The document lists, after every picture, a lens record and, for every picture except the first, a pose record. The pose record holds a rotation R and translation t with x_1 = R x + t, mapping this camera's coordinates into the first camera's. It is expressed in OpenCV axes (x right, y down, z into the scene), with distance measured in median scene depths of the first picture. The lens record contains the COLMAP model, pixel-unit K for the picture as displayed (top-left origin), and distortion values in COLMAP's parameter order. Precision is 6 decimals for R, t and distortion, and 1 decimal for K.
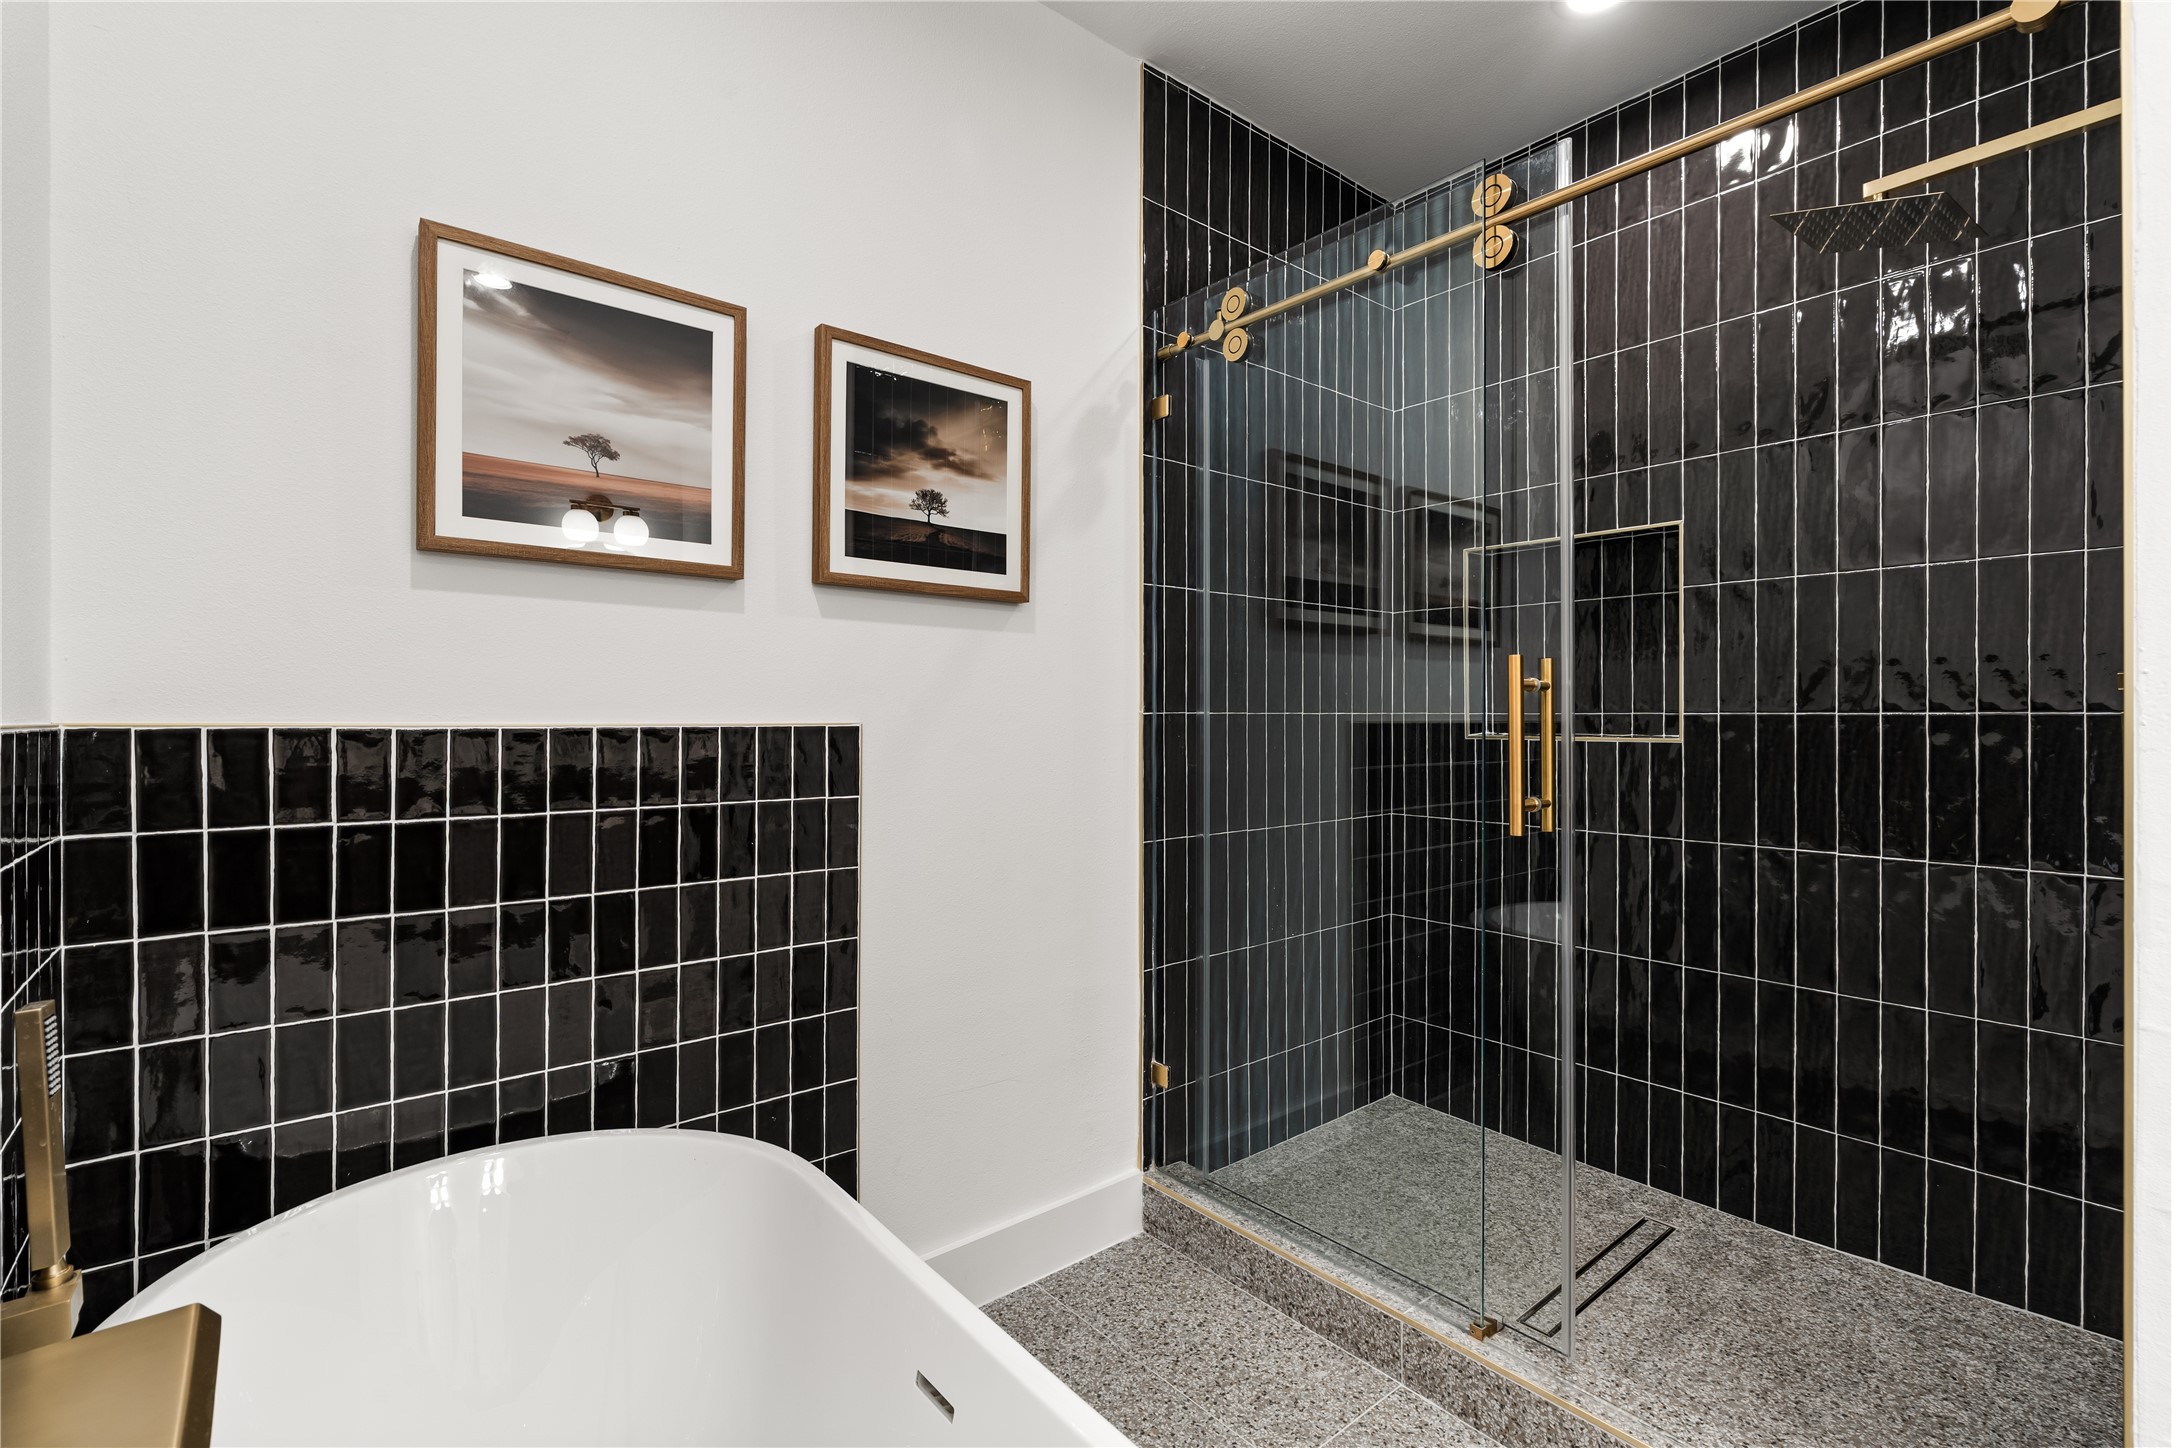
lens RADIAL K [[977.4, 0, 1083.6], [0, 977.4, 717.2], [0, 0, 1]] dist [-0.002230, 0.000216]
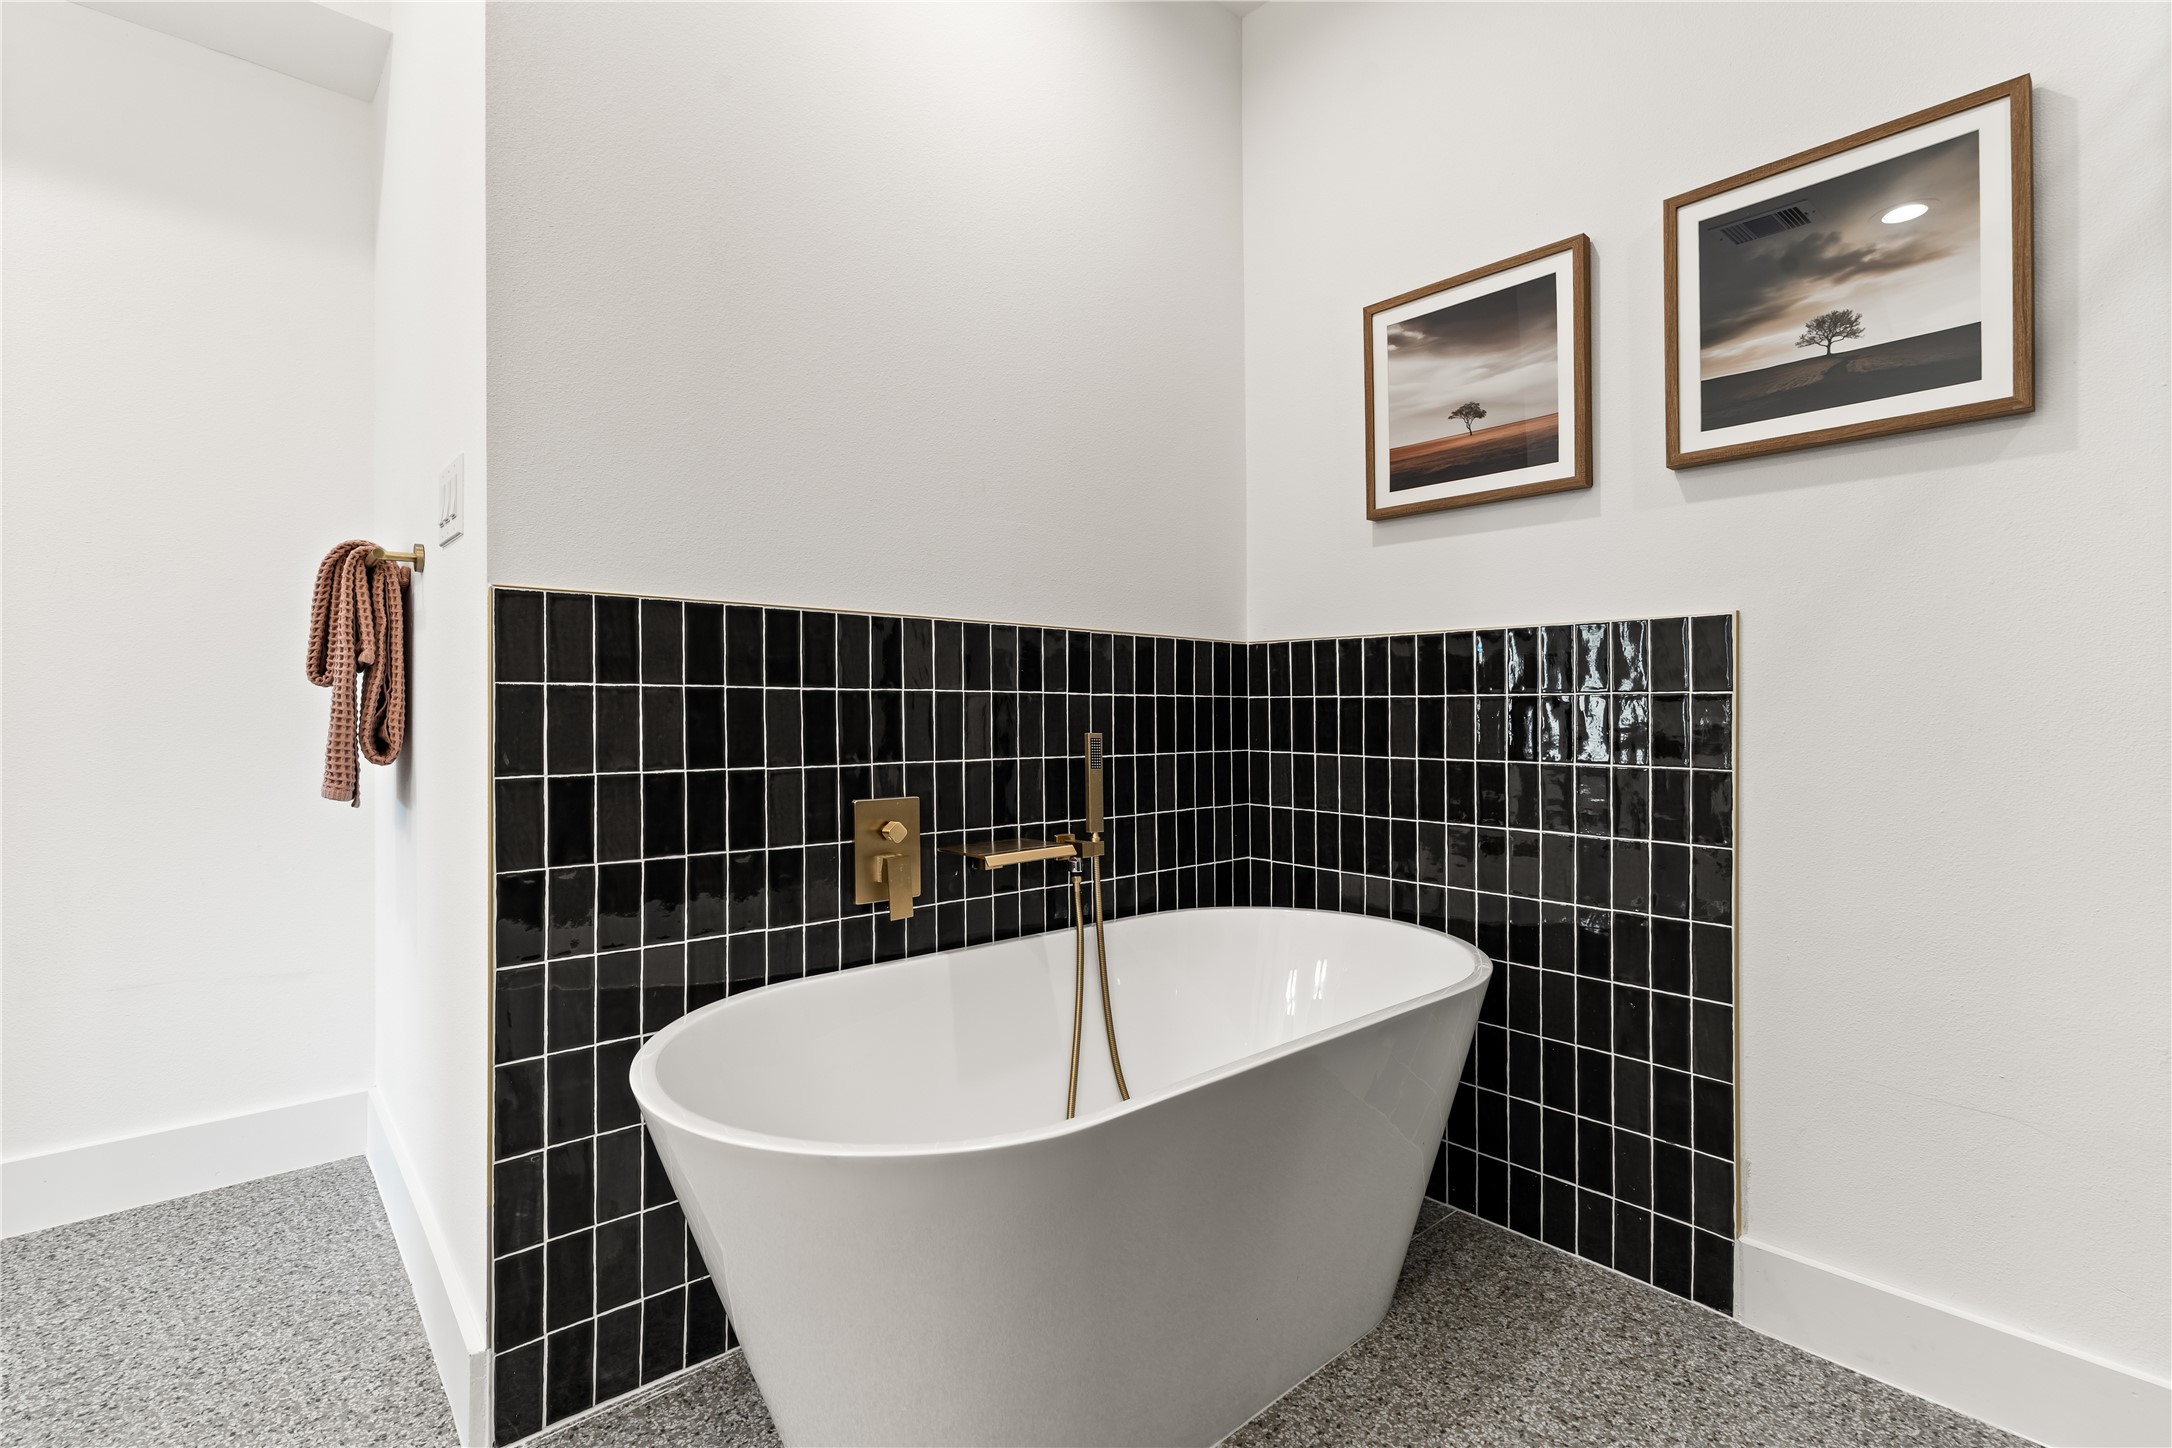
lens RADIAL K [[977.4, 0, 1083.6], [0, 977.4, 717.2], [0, 0, 1]] dist [-0.002230, 0.000216]
pose [[0.035003, 0.006814, -0.999364, 0.676853], [-0.002358, 0.999975, 0.006736, 0.103366], [0.999384, 0.002120, 0.035018, 0.389440]]
